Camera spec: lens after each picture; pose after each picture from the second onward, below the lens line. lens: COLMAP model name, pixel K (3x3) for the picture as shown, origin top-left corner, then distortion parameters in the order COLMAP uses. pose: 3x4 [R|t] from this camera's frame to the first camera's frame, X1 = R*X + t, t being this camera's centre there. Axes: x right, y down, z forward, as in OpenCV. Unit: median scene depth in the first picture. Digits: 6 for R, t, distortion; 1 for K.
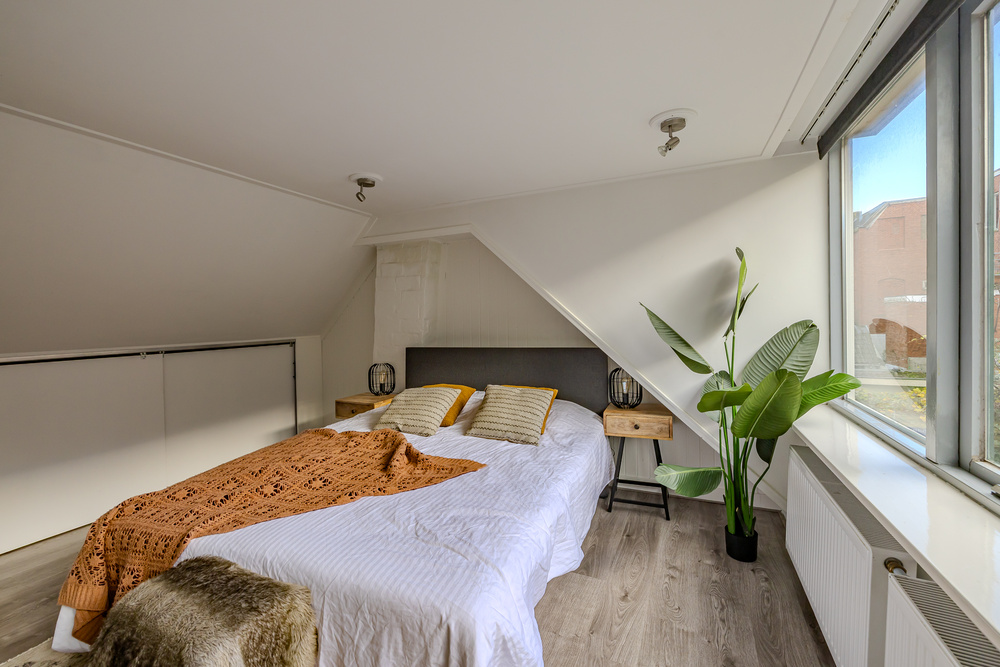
lens RADIAL K [[421.6, 0, 503.7], [0, 421.6, 329.7], [0, 0, 1]] dist [-0.001423, 0.000822]
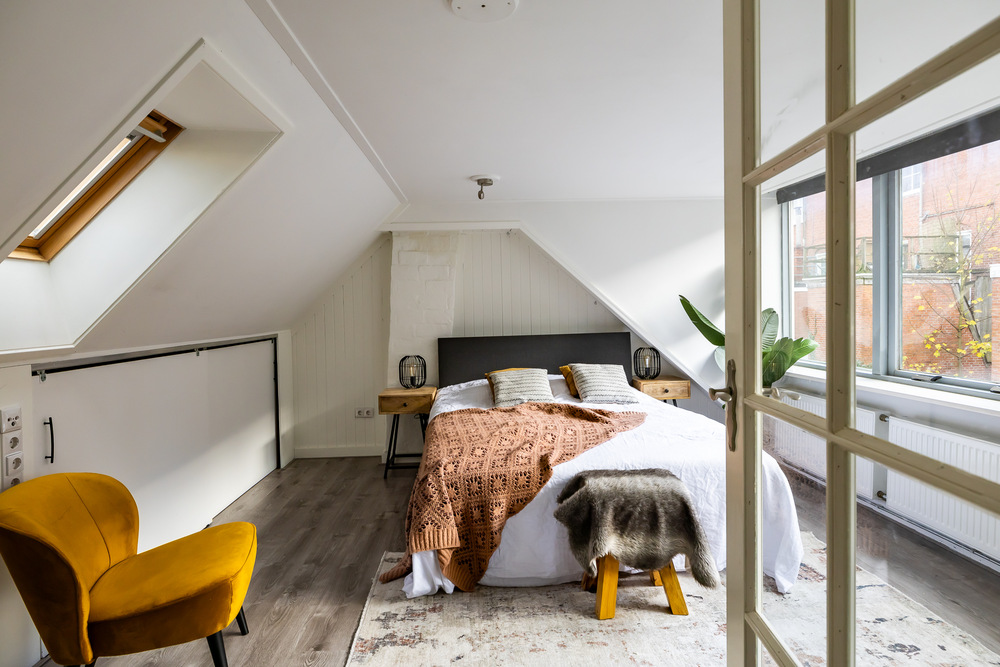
lens RADIAL K [[544.4, 0, 490.9], [0, 544.4, 332.7], [0, 0, 1]] dist [0.002264, -0.002024]
pose [[0.889820, -0.018992, 0.455916, -0.832439], [0.016602, 0.999819, 0.009247, 0.023297], [-0.456010, -0.000660, 0.889975, -0.223952]]
